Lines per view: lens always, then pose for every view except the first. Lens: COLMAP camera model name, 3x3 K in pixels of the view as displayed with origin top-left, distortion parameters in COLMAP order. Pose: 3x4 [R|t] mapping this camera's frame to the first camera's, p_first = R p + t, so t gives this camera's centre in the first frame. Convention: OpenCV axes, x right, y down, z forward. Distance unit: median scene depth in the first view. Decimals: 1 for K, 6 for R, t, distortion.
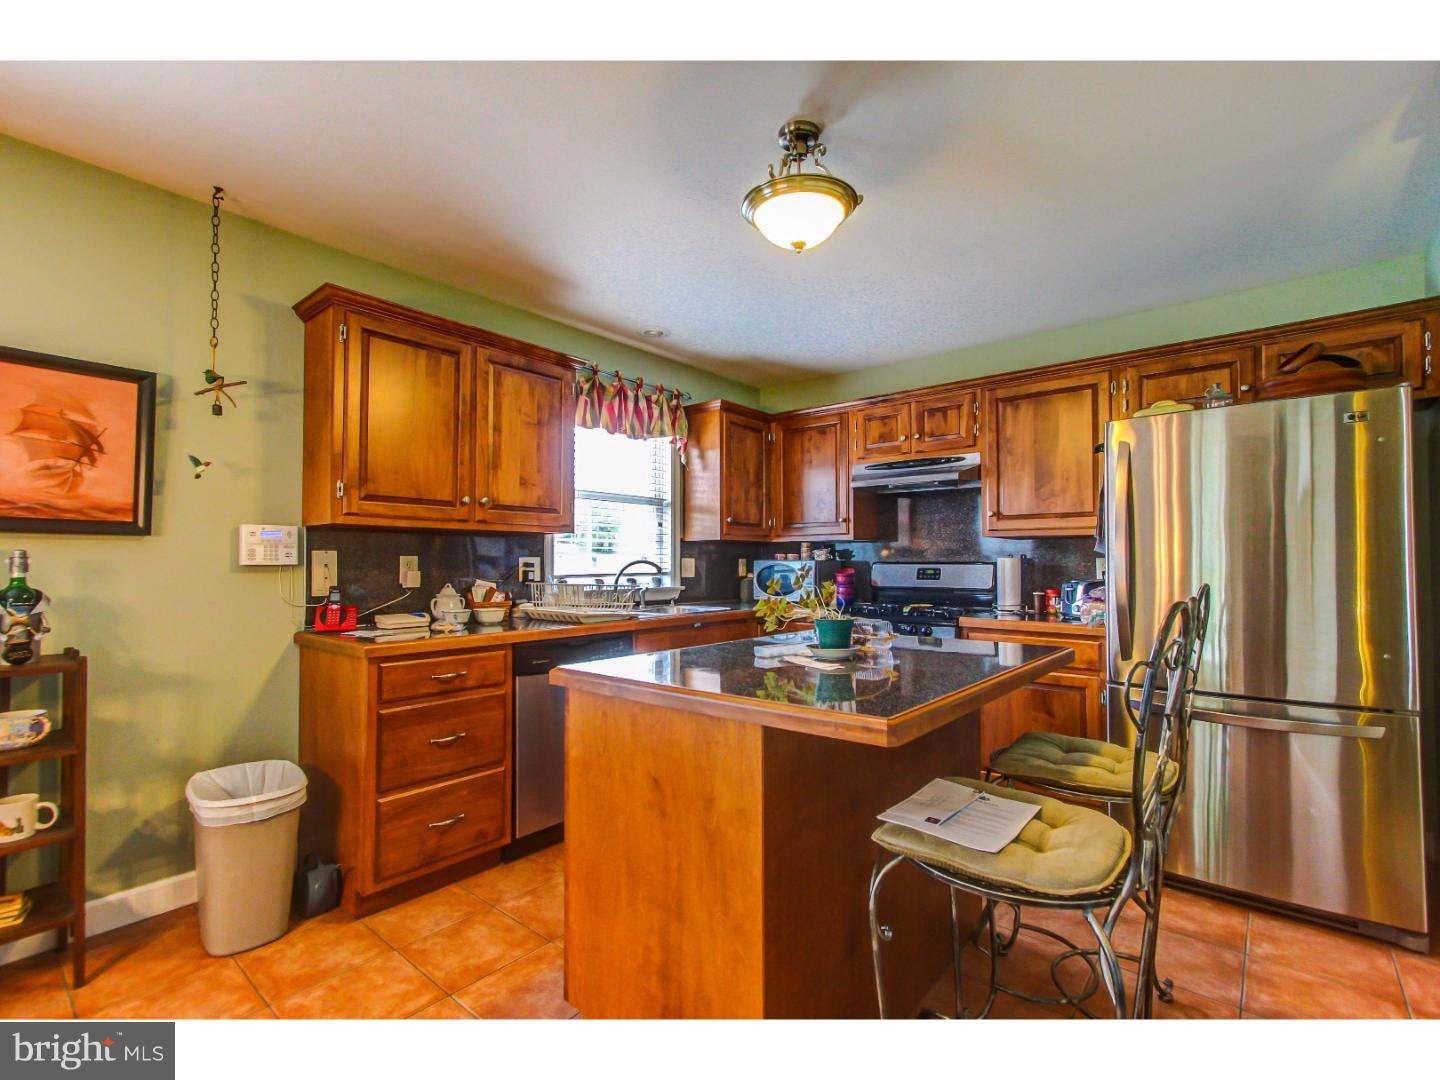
lens RADIAL K [[698.0, 0, 696.7], [0, 698.0, 548.9], [0, 0, 1]] dist [-0.003531, -0.000679]
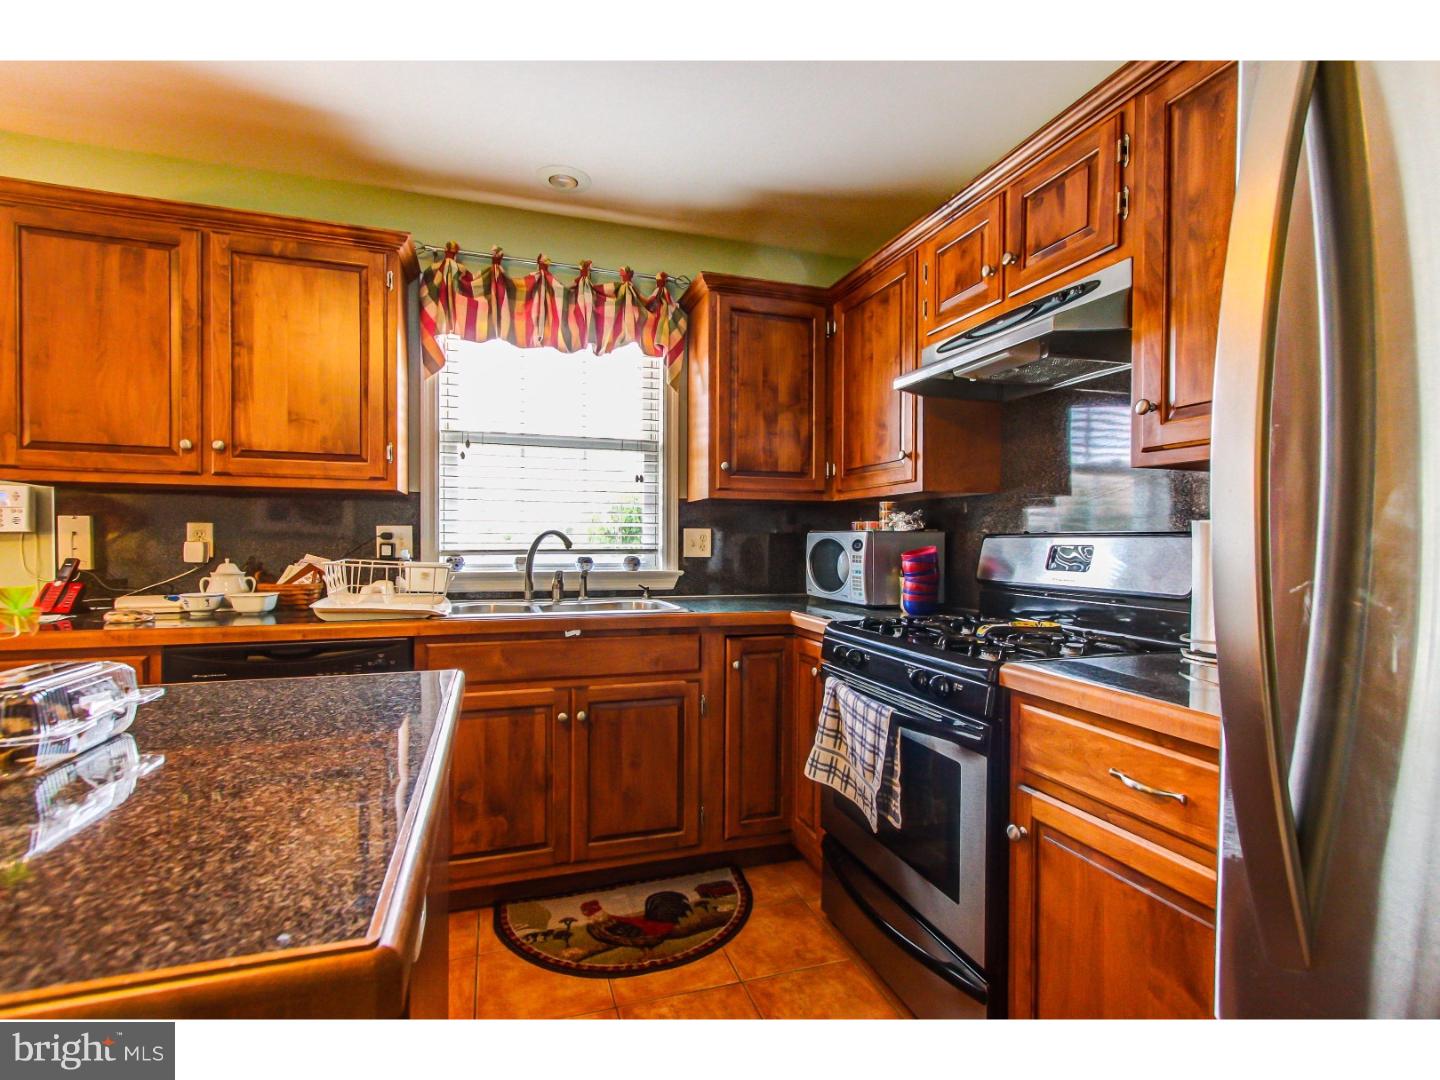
lens RADIAL K [[698.0, 0, 696.7], [0, 698.0, 548.9], [0, 0, 1]] dist [-0.003531, -0.000679]
pose [[0.849155, 0.010206, -0.528045, 0.370572], [0.004389, 0.999642, 0.026380, 0.016345], [0.528125, -0.024718, 0.848807, 0.475002]]
